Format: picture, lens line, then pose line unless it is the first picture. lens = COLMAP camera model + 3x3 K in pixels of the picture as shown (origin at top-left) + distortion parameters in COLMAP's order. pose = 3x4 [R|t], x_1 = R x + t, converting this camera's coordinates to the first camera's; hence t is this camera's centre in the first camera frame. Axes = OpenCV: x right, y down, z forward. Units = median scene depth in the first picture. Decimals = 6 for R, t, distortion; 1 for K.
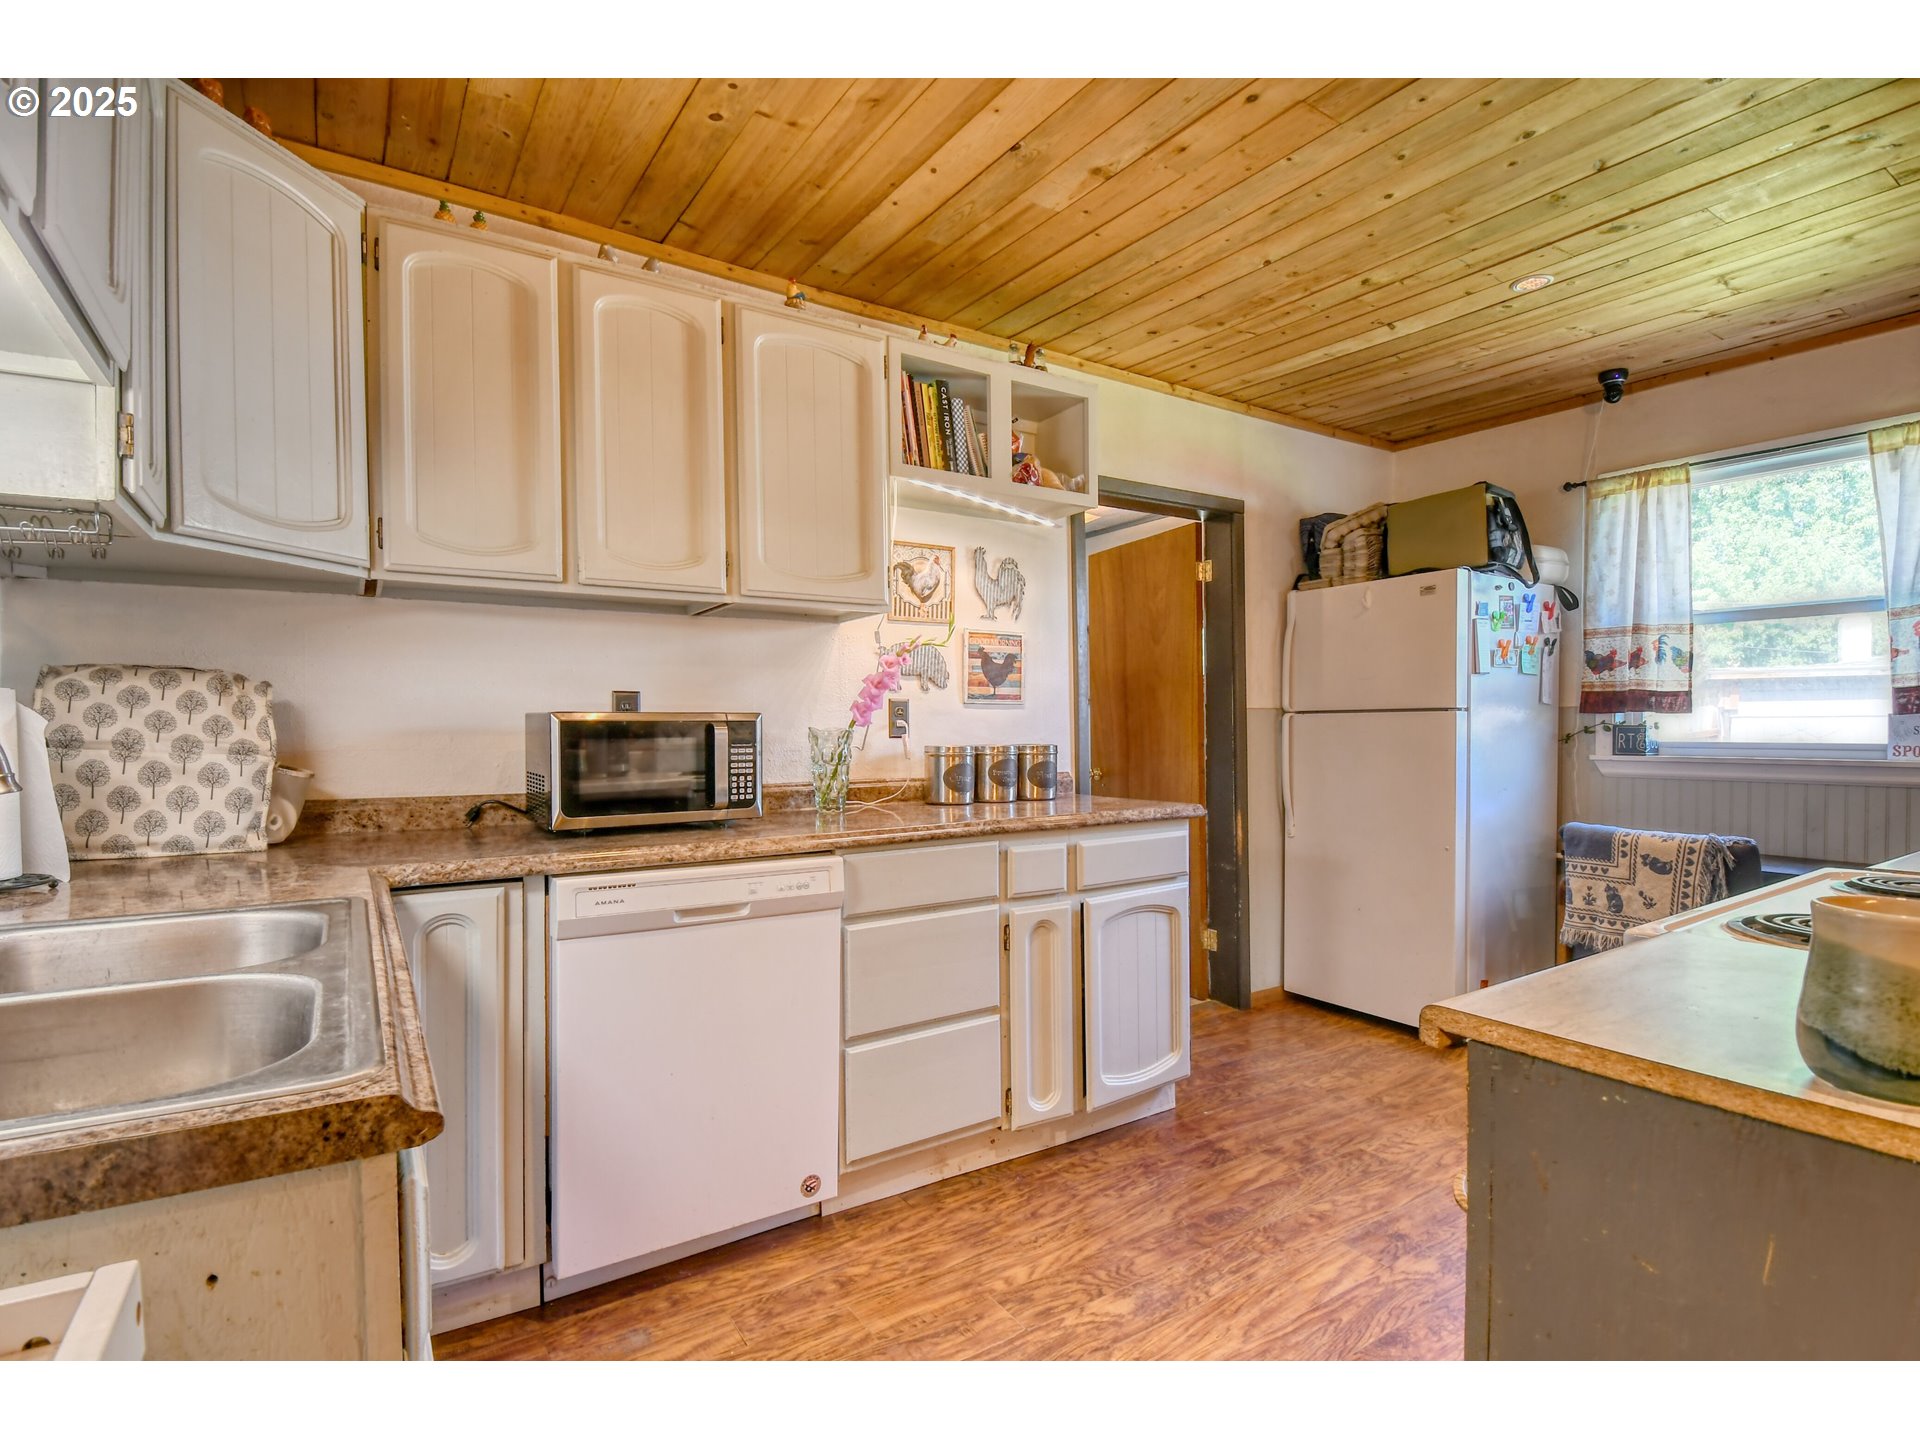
lens RADIAL K [[950.7, 0, 954.5], [0, 950.7, 736.5], [0, 0, 1]] dist [-0.000109, -0.000206]
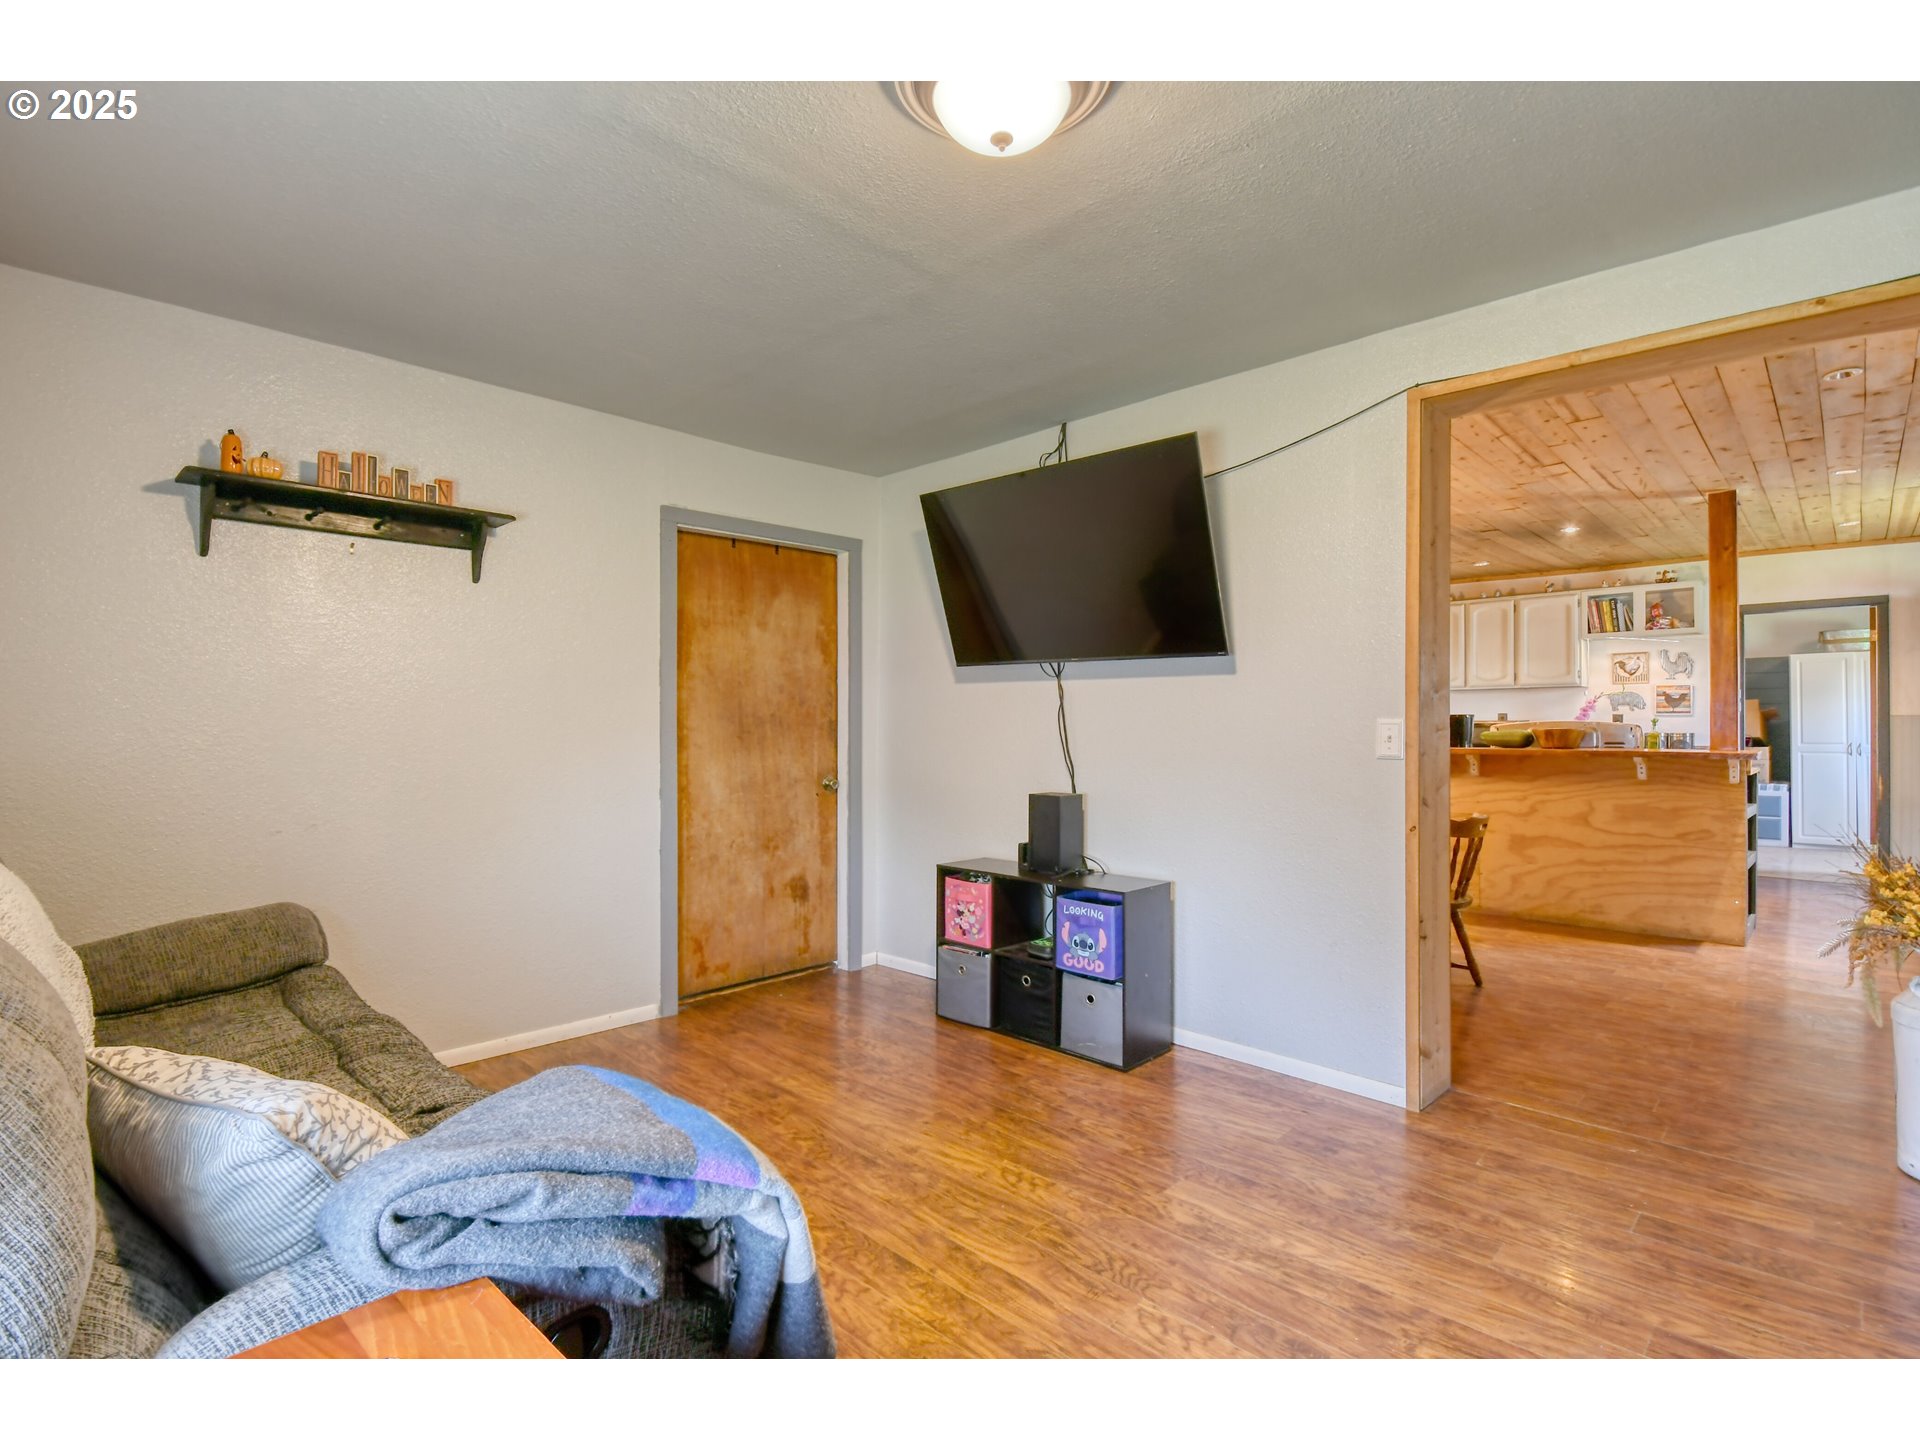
lens RADIAL K [[950.7, 0, 954.5], [0, 950.7, 736.5], [0, 0, 1]] dist [-0.000109, -0.000206]
pose [[0.229883, 0.014894, -0.973104, 2.013074], [-0.022078, 0.999705, 0.010085, 0.036206], [0.972968, 0.019165, 0.230144, -1.334795]]
